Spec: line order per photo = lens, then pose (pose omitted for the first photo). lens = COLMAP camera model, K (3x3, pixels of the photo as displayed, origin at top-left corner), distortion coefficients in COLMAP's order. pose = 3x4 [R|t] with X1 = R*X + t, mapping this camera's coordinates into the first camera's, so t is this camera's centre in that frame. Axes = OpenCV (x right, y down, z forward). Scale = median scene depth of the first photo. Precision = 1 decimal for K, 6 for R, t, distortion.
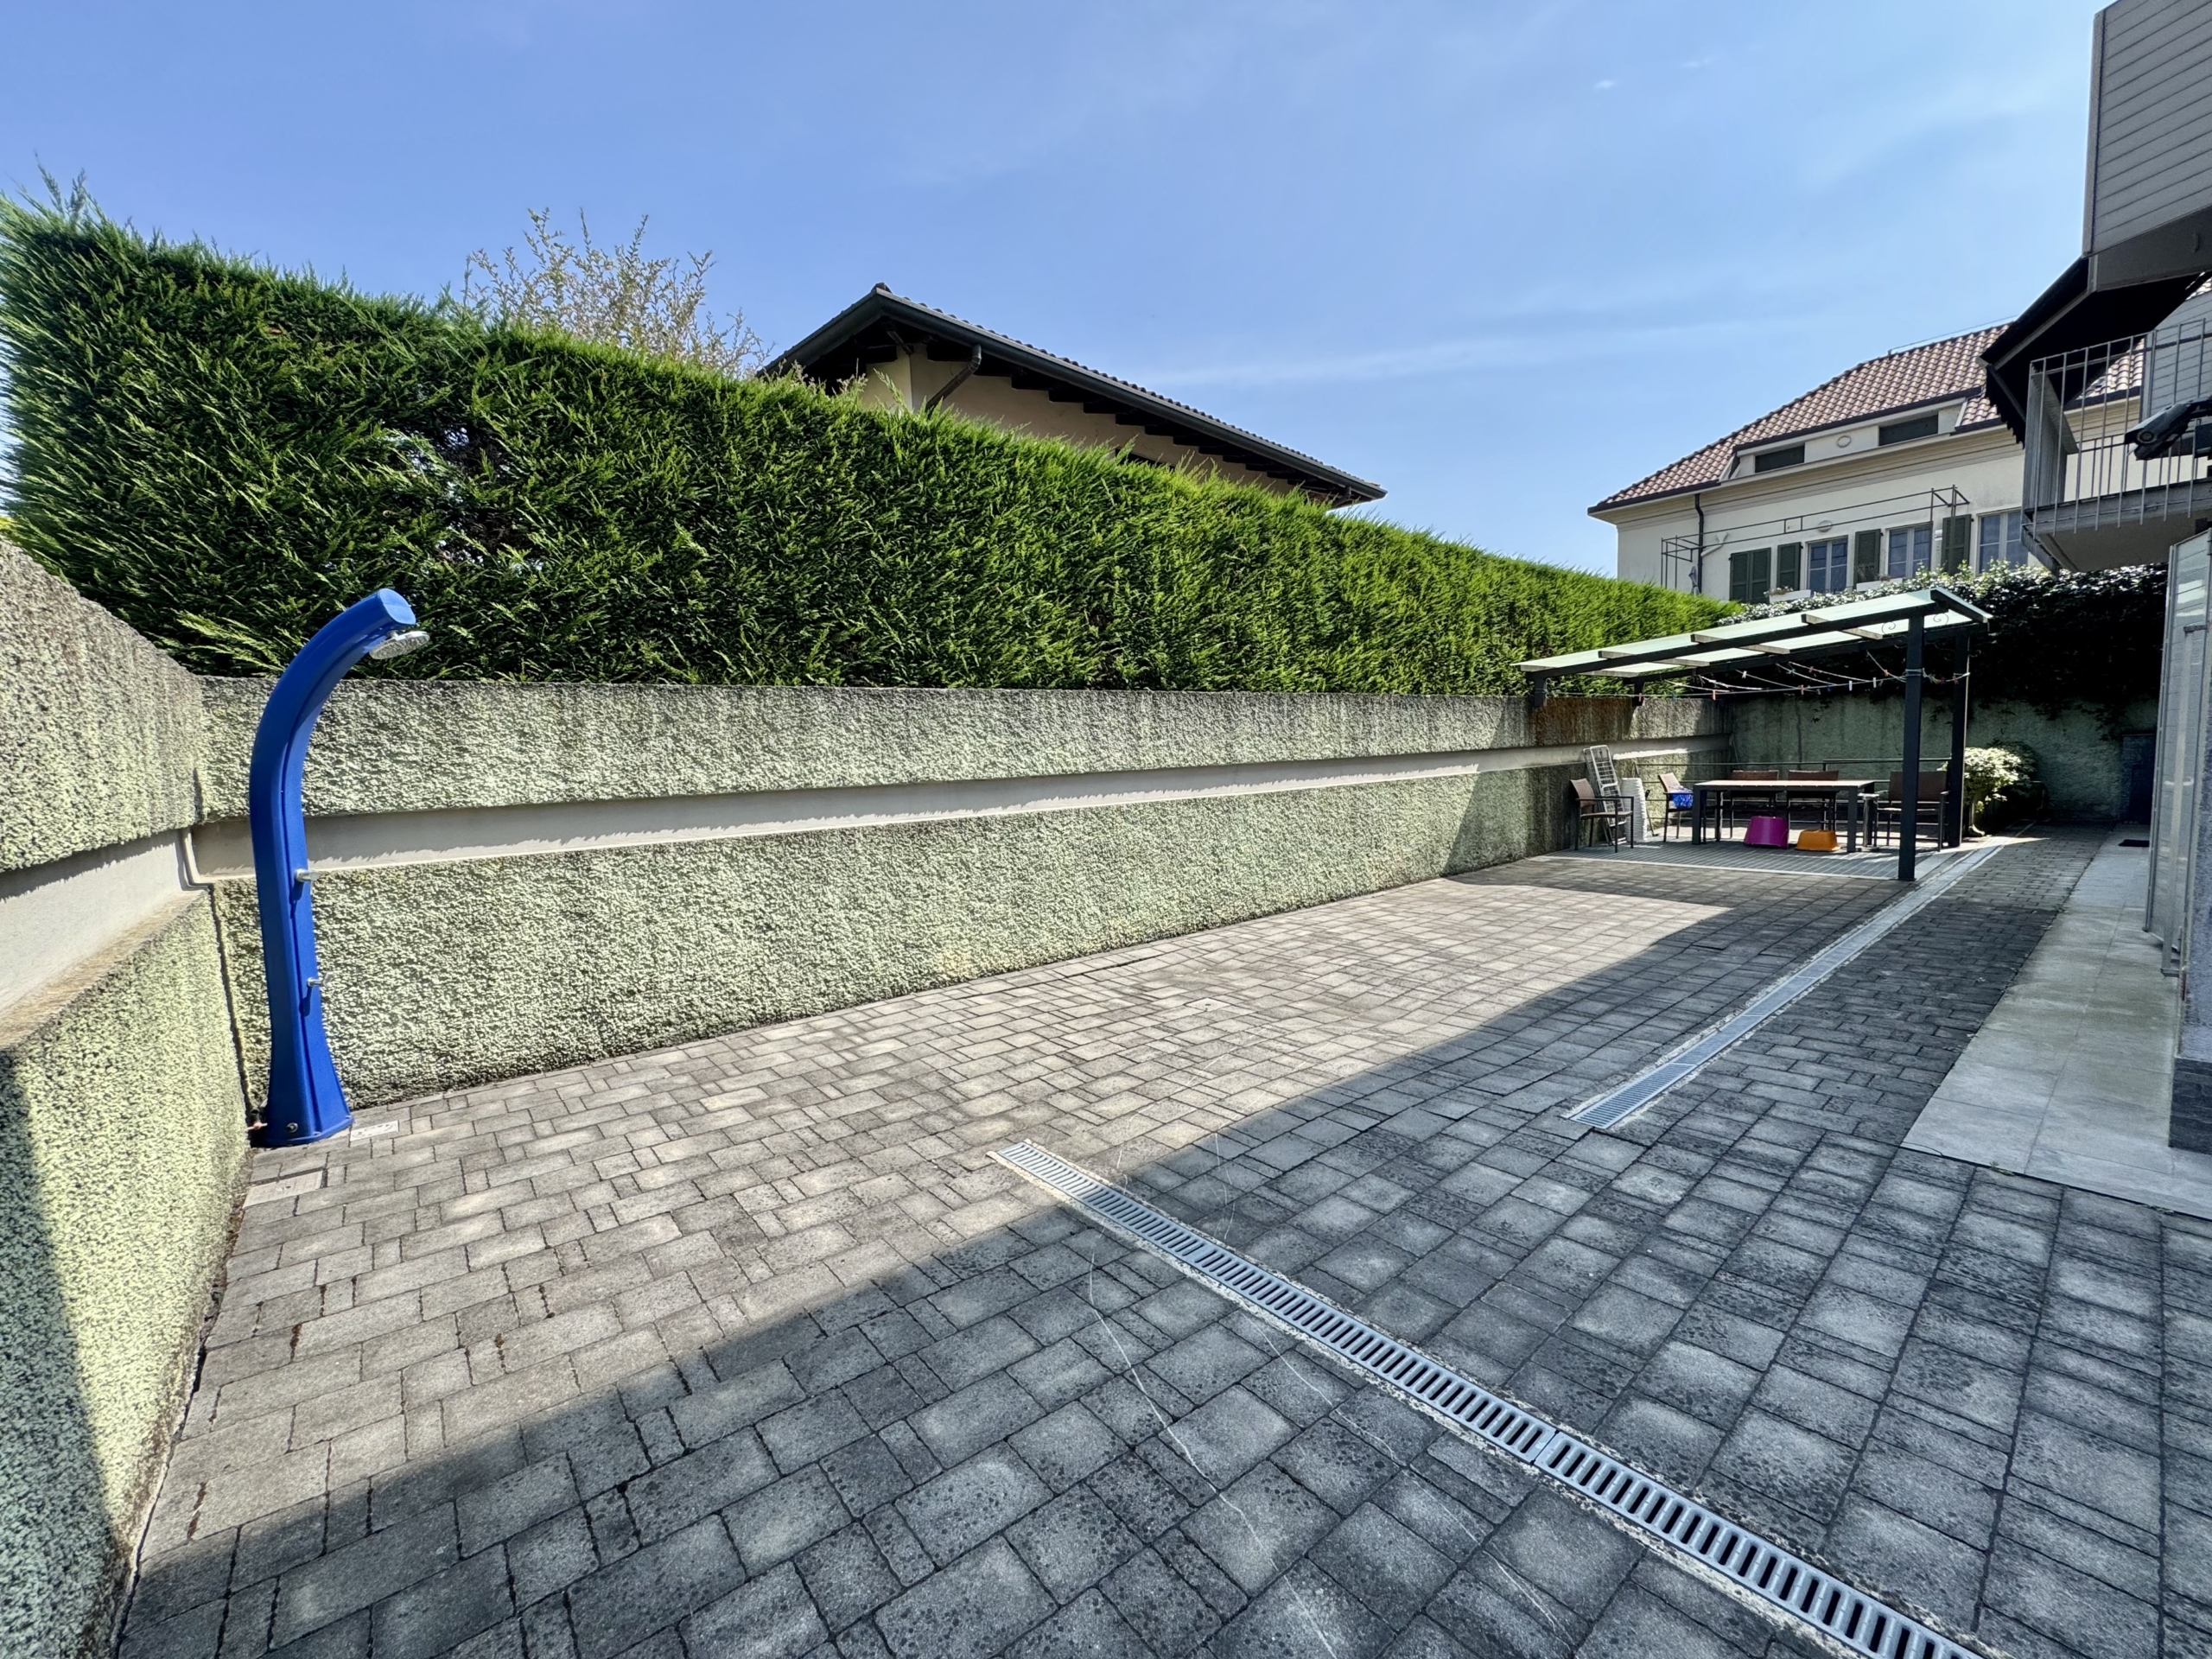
lens RADIAL K [[895.8, 0, 1103.5], [0, 895.8, 825.2], [0, 0, 1]] dist [0.000793, 0.000945]
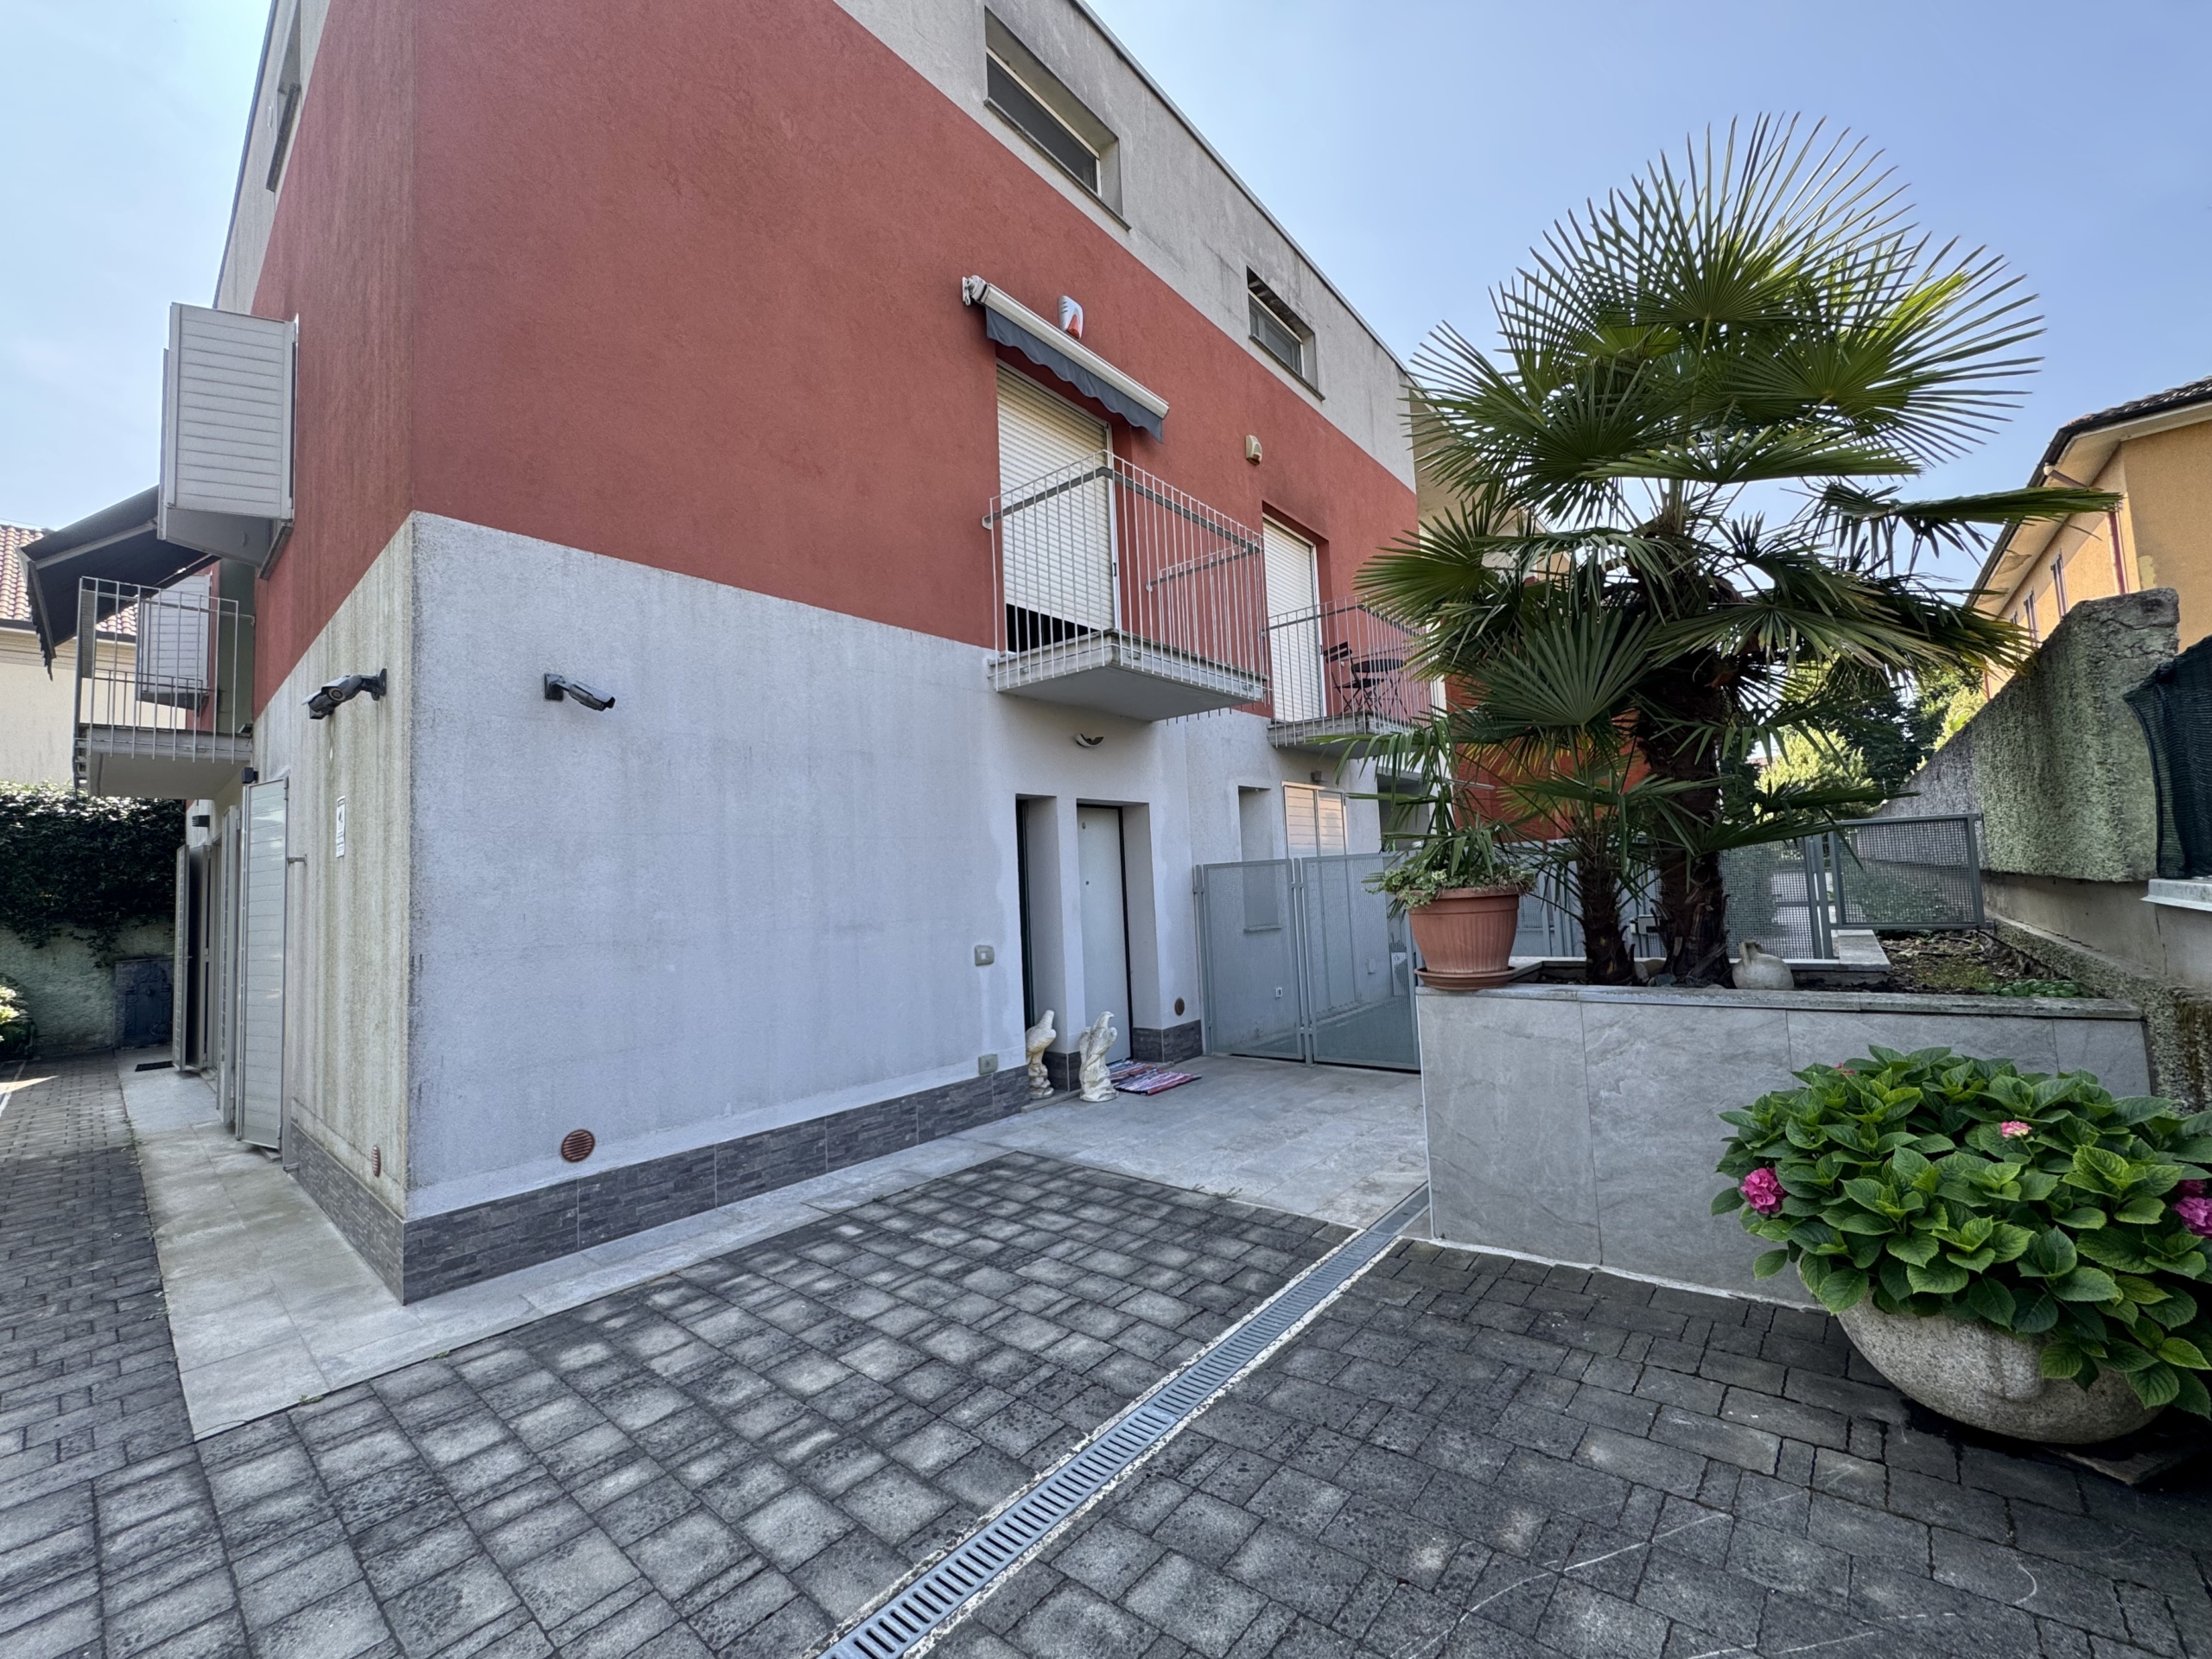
lens RADIAL K [[895.8, 0, 1103.5], [0, 895.8, 825.2], [0, 0, 1]] dist [0.000793, 0.000945]
pose [[-0.162658, 0.116993, 0.979722, -0.150177], [0.137146, 0.985987, -0.094972, -0.014172], [-0.977104, 0.118917, -0.176424, 0.271929]]
